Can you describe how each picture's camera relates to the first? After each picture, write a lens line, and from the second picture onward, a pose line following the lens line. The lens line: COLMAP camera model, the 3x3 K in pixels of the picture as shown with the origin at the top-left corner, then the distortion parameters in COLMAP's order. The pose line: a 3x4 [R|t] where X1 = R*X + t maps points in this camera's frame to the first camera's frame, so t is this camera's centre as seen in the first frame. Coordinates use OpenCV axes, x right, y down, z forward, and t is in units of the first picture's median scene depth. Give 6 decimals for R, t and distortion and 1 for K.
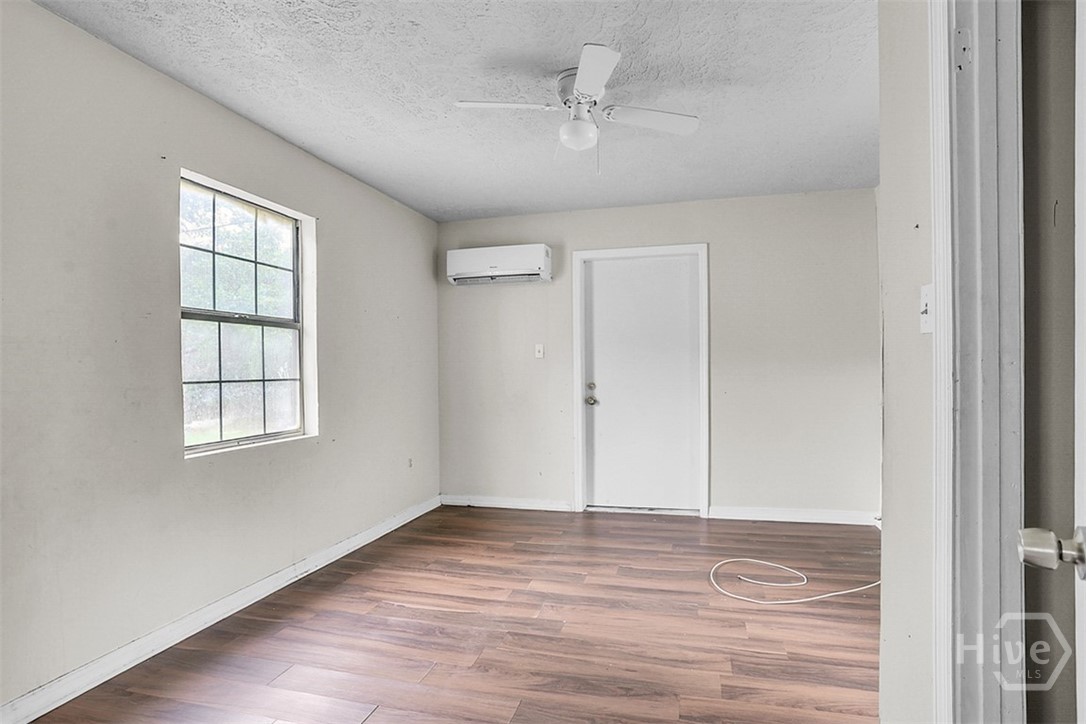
lens RADIAL K [[580.2, 0, 537.2], [0, 580.2, 365.7], [0, 0, 1]] dist [-0.021300, 0.003184]
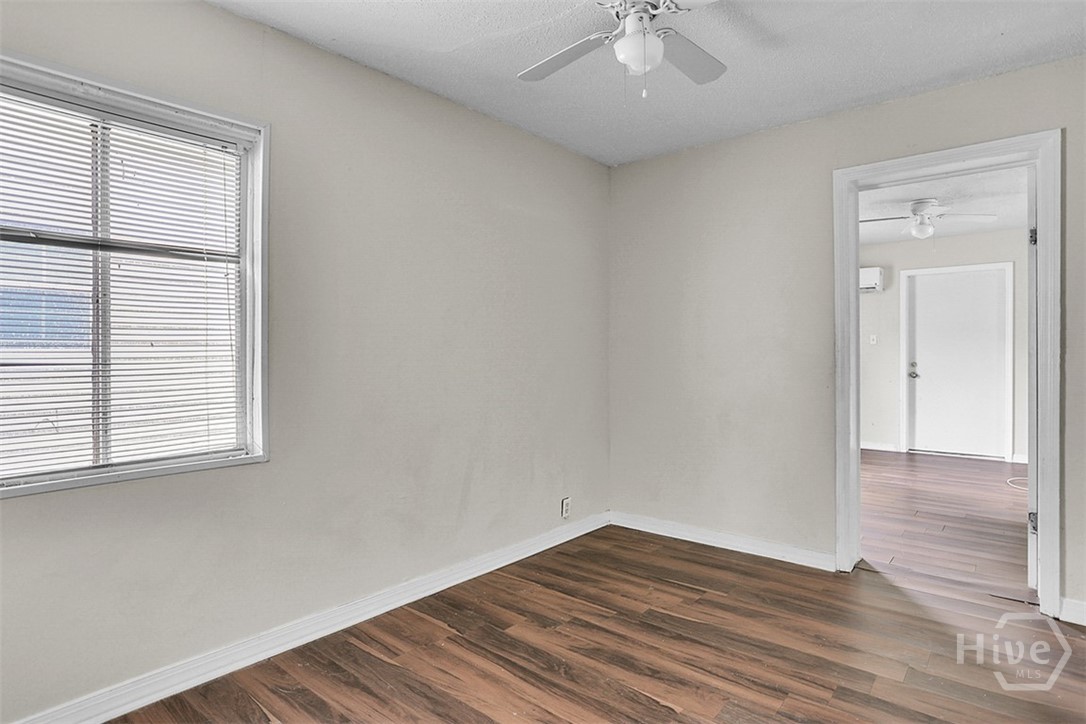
lens RADIAL K [[580.2, 0, 553.5], [0, 580.2, 347.4], [0, 0, 1]] dist [-0.021300, 0.003184]
pose [[0.913190, 0.007697, -0.407461, -0.139288], [-0.007097, 0.999970, 0.002984, -0.004784], [0.407472, 0.000166, 0.913218, -0.649971]]
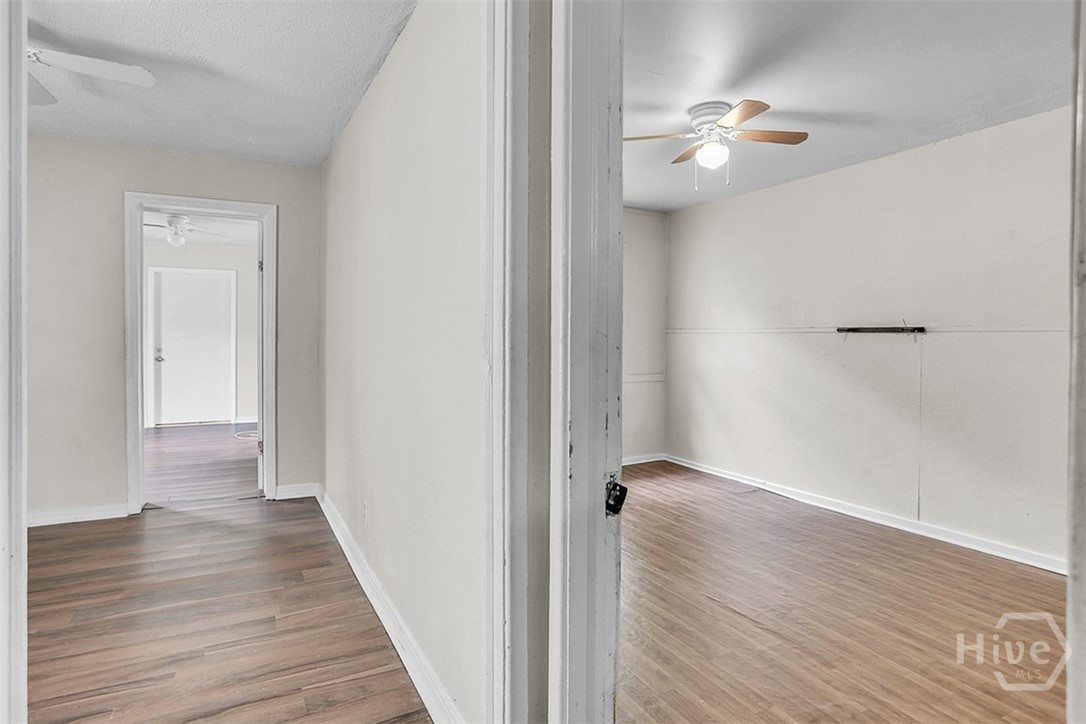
lens RADIAL K [[580.2, 0, 524.5], [0, 580.2, 350.3], [0, 0, 1]] dist [-0.021300, 0.003184]
pose [[0.738499, 0.000587, 0.674254, -0.240252], [-0.015395, 0.999754, 0.015991, -0.005395], [-0.674079, -0.022190, 0.738326, -0.882903]]
